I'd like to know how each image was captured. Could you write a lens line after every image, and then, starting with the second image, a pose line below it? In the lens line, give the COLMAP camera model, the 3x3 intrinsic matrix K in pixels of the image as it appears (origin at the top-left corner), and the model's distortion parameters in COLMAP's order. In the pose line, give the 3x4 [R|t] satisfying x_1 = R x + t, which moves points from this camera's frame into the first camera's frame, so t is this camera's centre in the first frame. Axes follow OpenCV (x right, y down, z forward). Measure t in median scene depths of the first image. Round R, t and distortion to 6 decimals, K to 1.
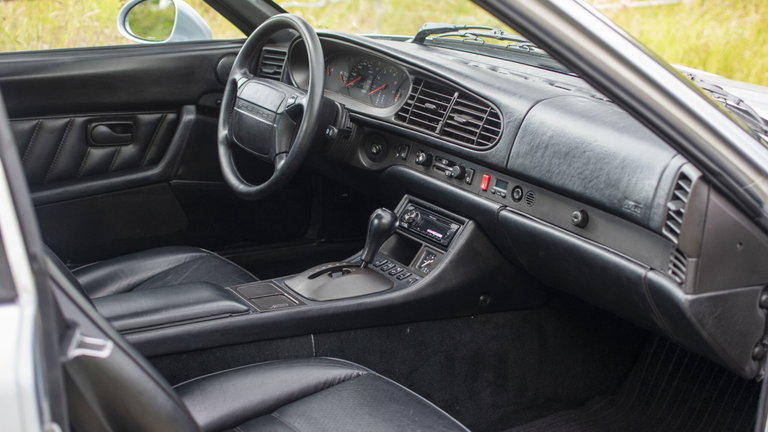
lens RADIAL K [[1141.5, 0, 384.0], [0, 1141.5, 216.0], [0, 0, 1]] dist [-0.191742, -0.026712]
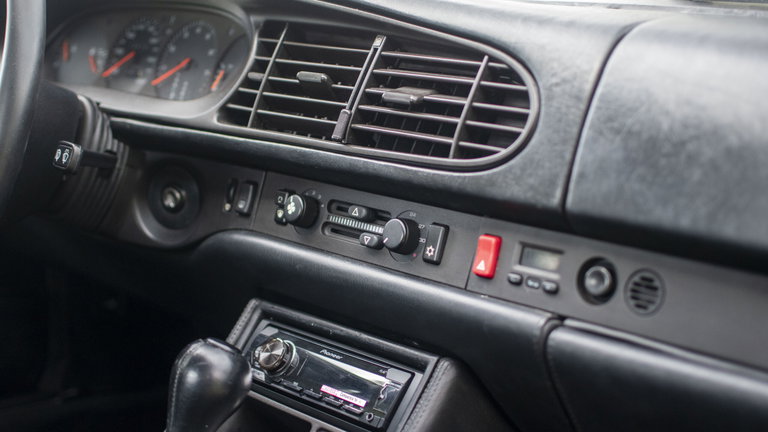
lens RADIAL K [[1141.5, 0, 384.0], [0, 1141.5, 216.0], [0, 0, 1]] dist [-0.191742, -0.026712]
pose [[0.979092, -0.039733, 0.199502, -0.016426], [0.056662, 0.995193, -0.079877, -0.013695], [-0.195369, 0.089511, 0.976636, 0.600892]]
